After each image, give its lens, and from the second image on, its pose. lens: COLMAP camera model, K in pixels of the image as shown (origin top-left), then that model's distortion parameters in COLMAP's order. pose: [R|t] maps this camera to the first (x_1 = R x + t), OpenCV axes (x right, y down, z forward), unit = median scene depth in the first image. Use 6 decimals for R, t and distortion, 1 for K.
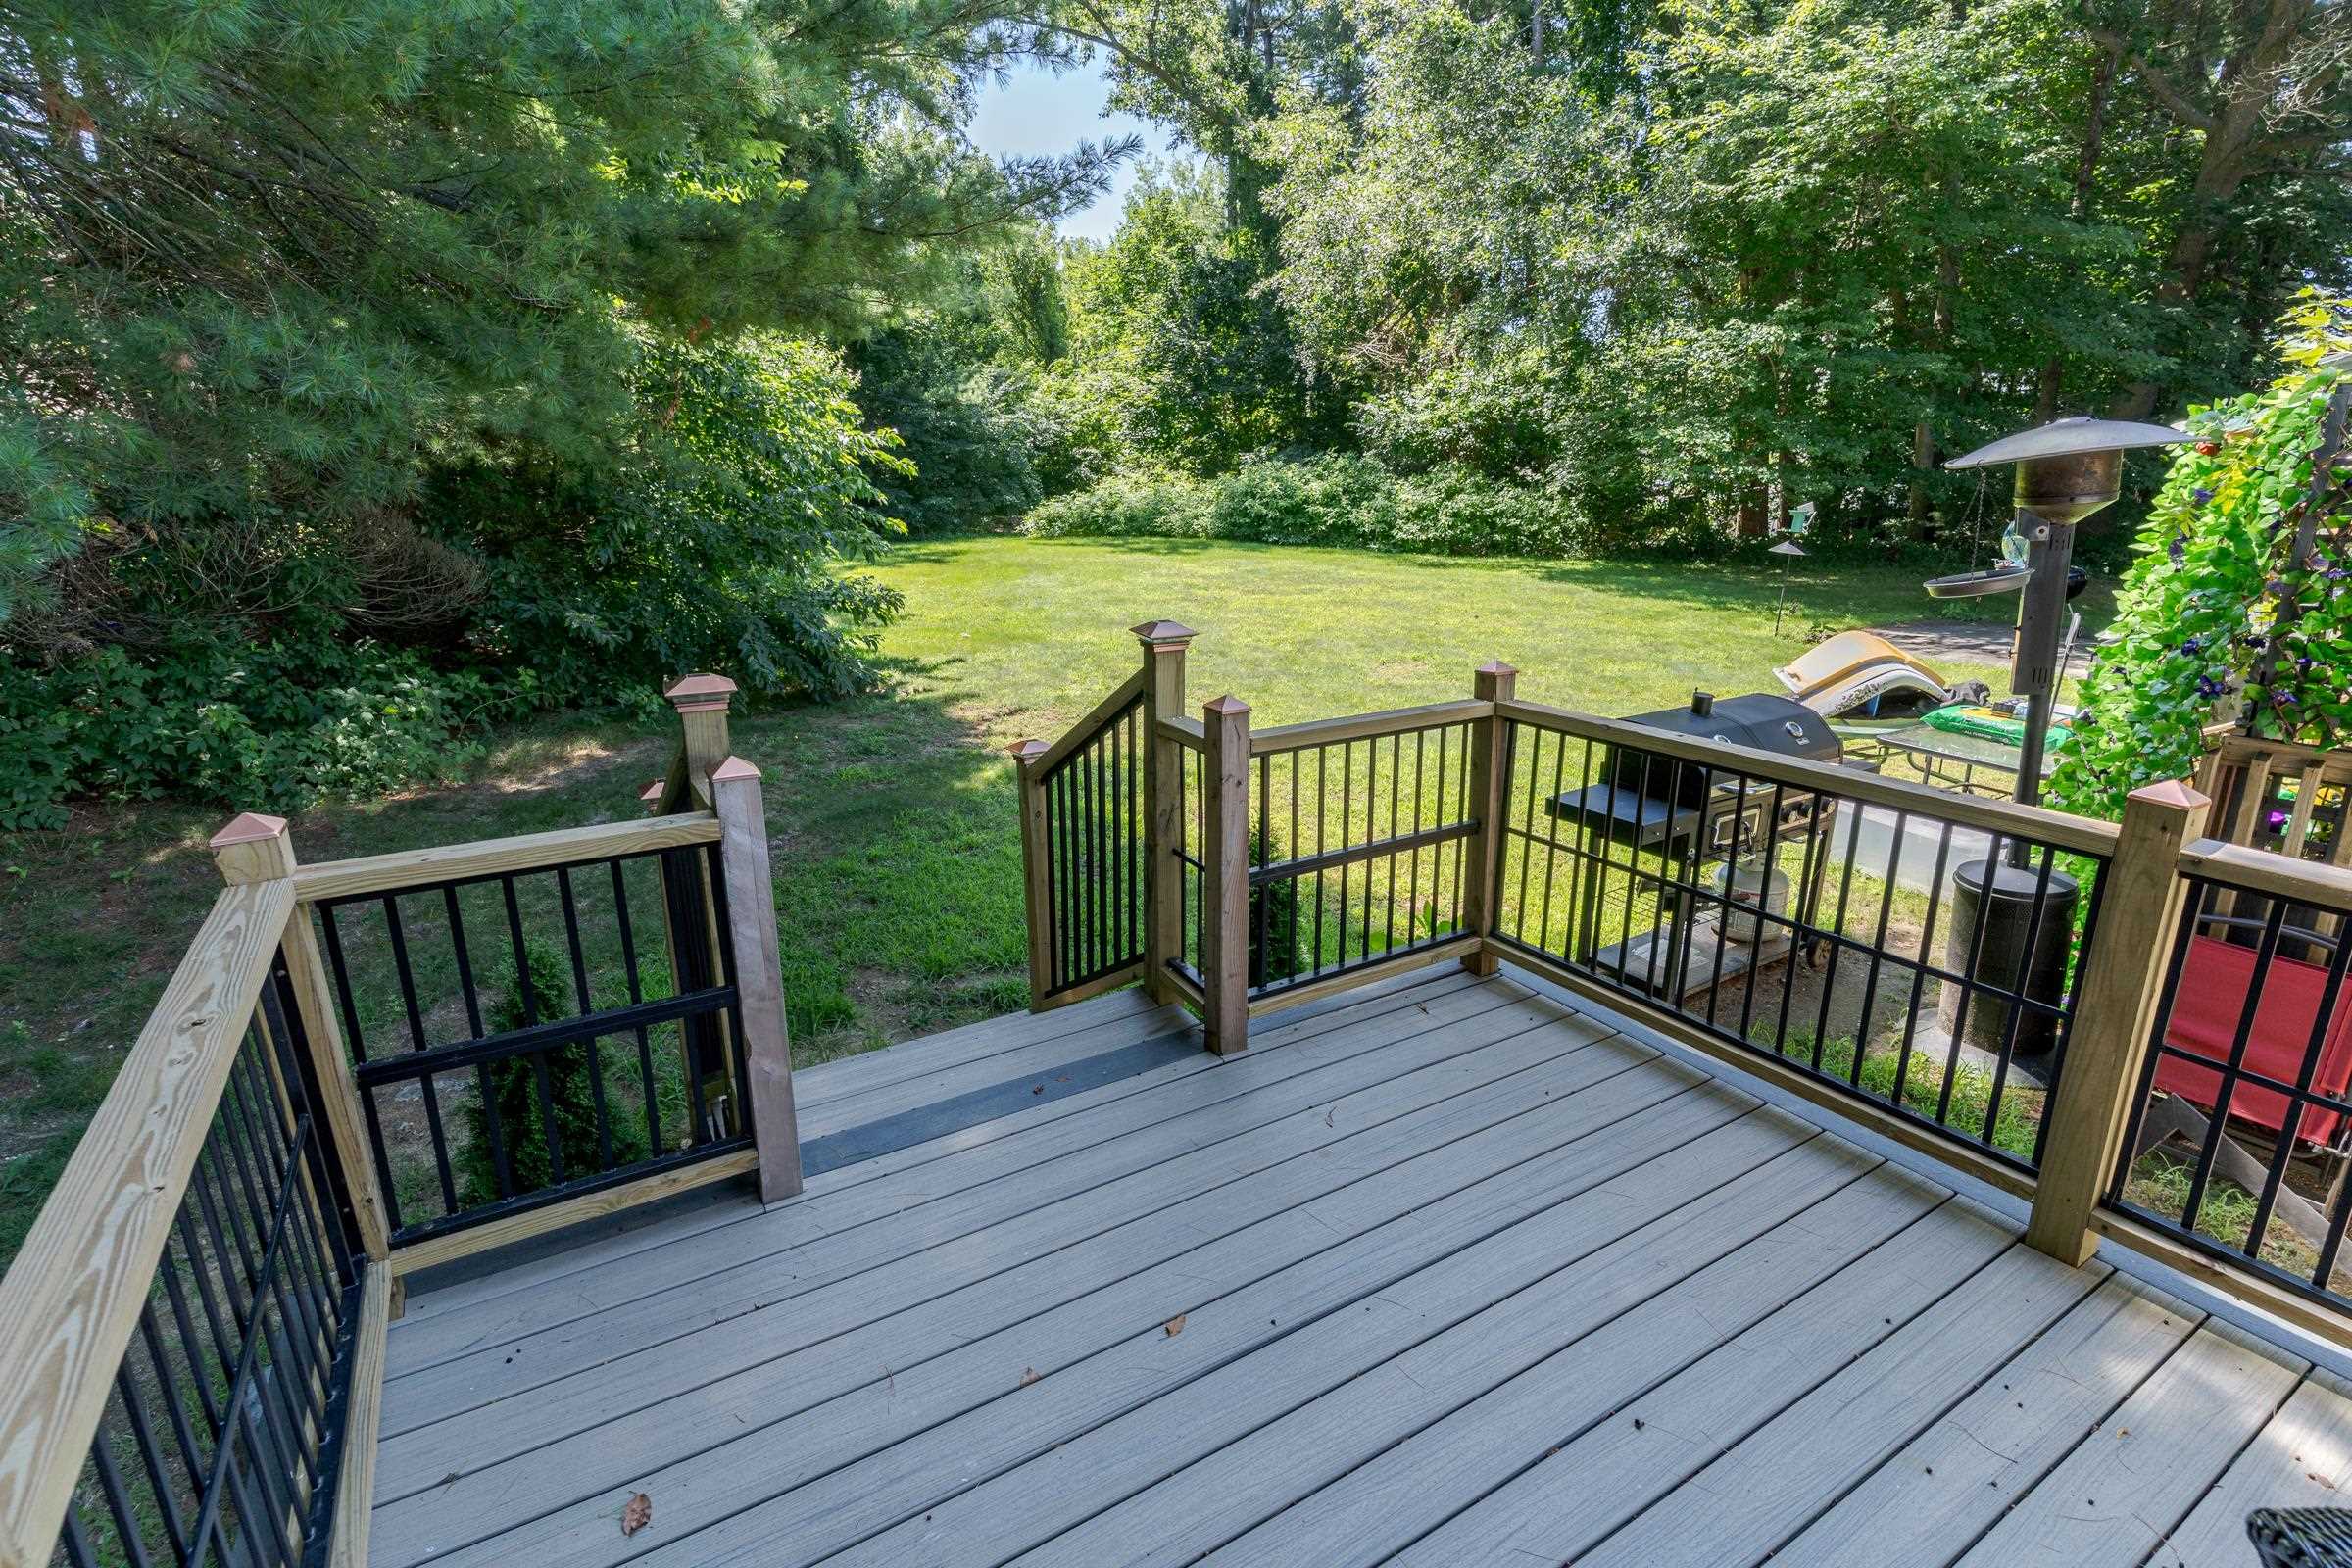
lens RADIAL K [[1127.9, 0, 1183.9], [0, 1127.9, 784.5], [0, 0, 1]] dist [-0.002201, -0.000257]
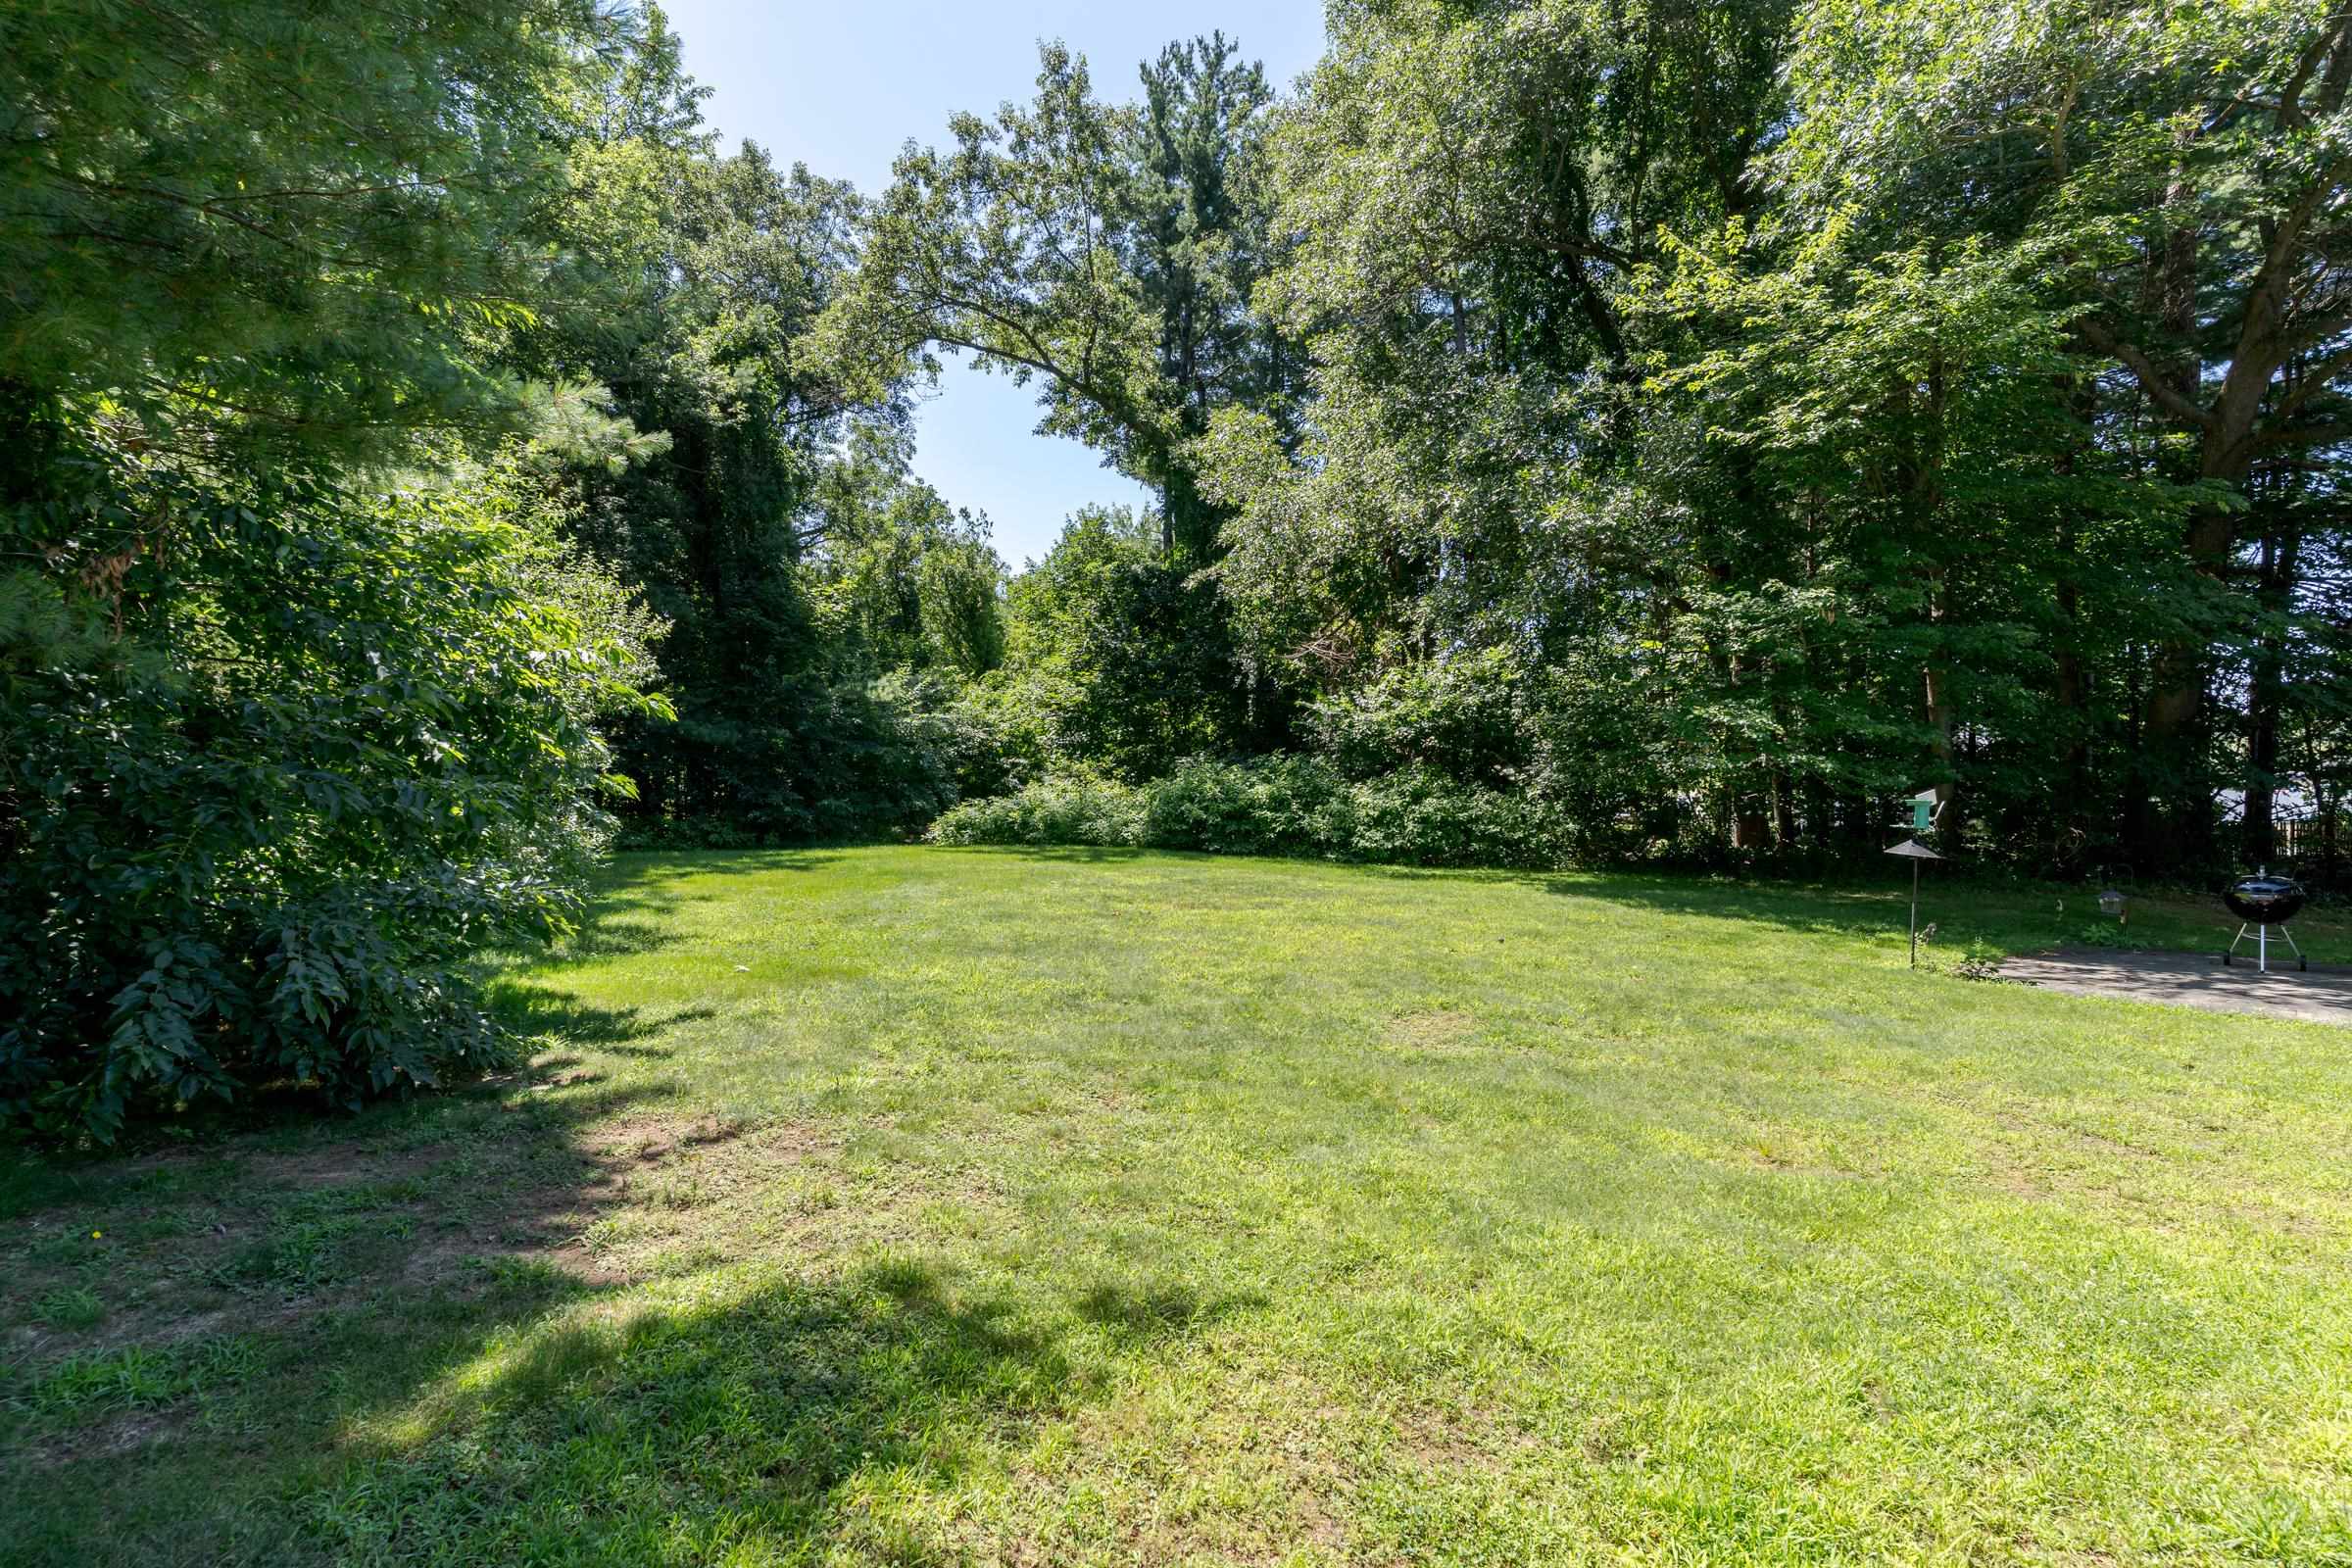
lens RADIAL K [[1108.3, 0, 1177.6], [0, 1108.3, 797.0], [0, 0, 1]] dist [-0.013418, -0.000170]
pose [[0.998881, 0.009182, 0.046385, 0.011077], [0.003559, 0.963586, -0.267374, -0.027263], [-0.047151, 0.267240, 0.962476, 0.168315]]
